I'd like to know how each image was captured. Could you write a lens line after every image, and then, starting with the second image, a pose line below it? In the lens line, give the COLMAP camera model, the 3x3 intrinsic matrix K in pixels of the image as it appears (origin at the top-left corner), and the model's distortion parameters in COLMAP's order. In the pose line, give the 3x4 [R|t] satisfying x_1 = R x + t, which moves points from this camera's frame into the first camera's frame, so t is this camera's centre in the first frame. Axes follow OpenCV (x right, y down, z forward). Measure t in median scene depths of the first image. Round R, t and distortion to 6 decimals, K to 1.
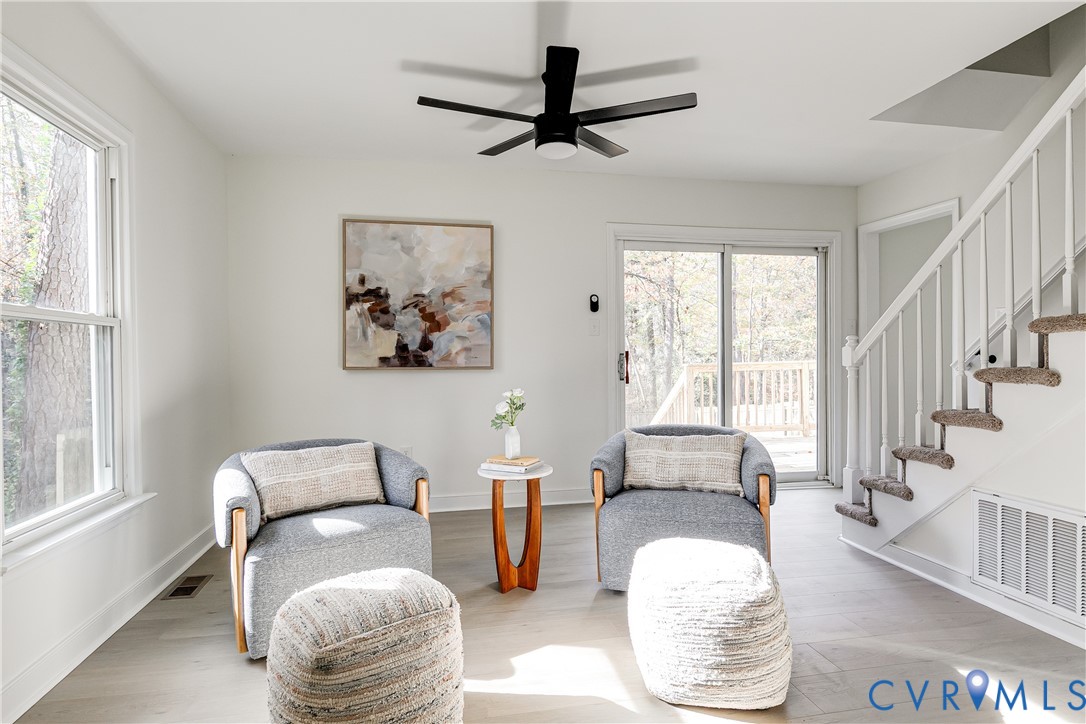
lens RADIAL K [[585.7, 0, 543.0], [0, 585.7, 362.0], [0, 0, 1]] dist [0.002723, 0.000636]
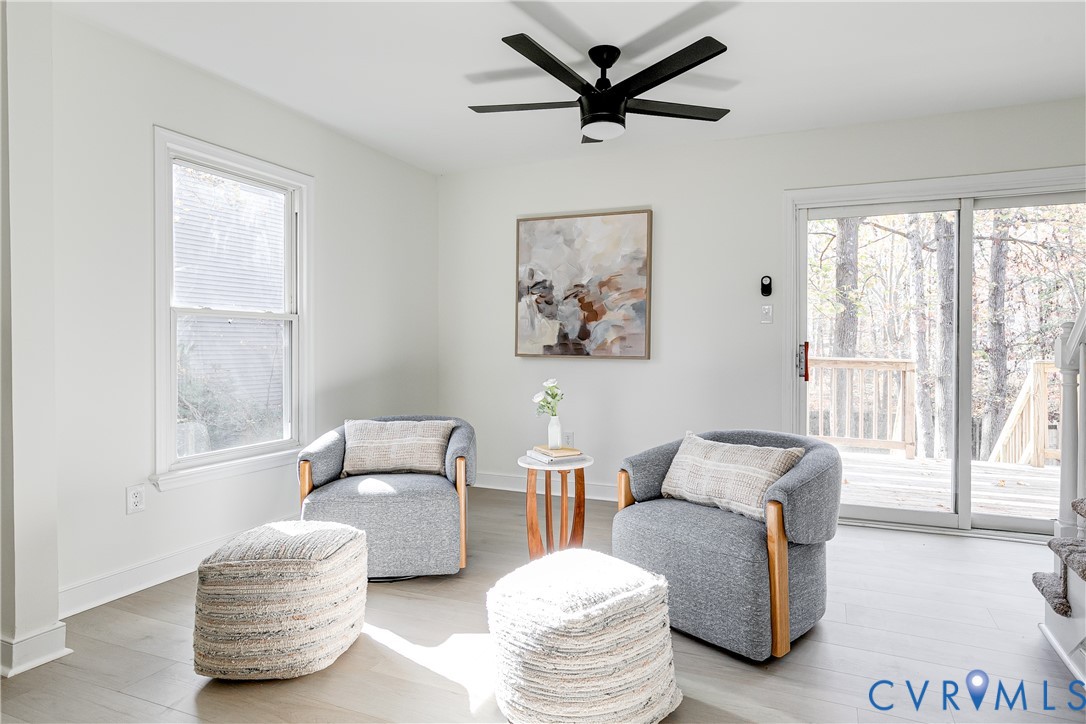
lens RADIAL K [[608.8, 0, 577.8], [0, 608.8, 347.8], [0, 0, 1]] dist [0.003703, 0.000520]
pose [[0.835501, 0.015178, -0.549280, 0.379037], [-0.017334, 0.999849, 0.001262, -0.006135], [0.549216, 0.008467, 0.835637, 0.107748]]
